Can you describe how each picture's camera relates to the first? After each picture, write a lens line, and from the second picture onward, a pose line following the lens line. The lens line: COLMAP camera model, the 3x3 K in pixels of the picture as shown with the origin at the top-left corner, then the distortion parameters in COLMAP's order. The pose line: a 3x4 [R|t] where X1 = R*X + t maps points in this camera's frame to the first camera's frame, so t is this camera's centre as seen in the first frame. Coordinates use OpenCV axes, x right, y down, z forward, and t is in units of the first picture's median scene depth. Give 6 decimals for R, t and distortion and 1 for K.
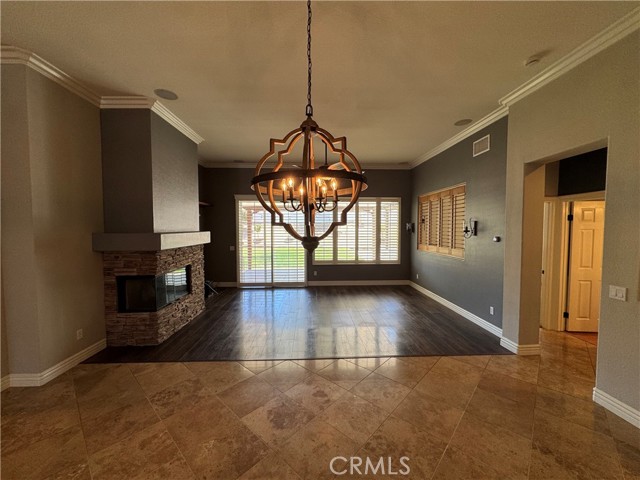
lens RADIAL K [[256.6, 0, 319.1], [0, 256.6, 240.6], [0, 0, 1]] dist [-0.004966, 0.001200]
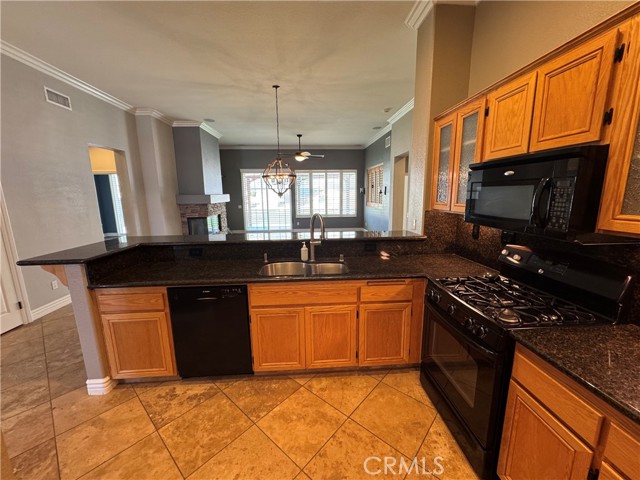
lens RADIAL K [[256.6, 0, 319.3], [0, 256.6, 238.1], [0, 0, 1]] dist [-0.004966, 0.001200]
pose [[0.999734, -0.012539, 0.019357, 0.113493], [0.010026, 0.992122, 0.124875, 0.043522], [-0.020771, -0.124647, 0.991984, -0.671940]]
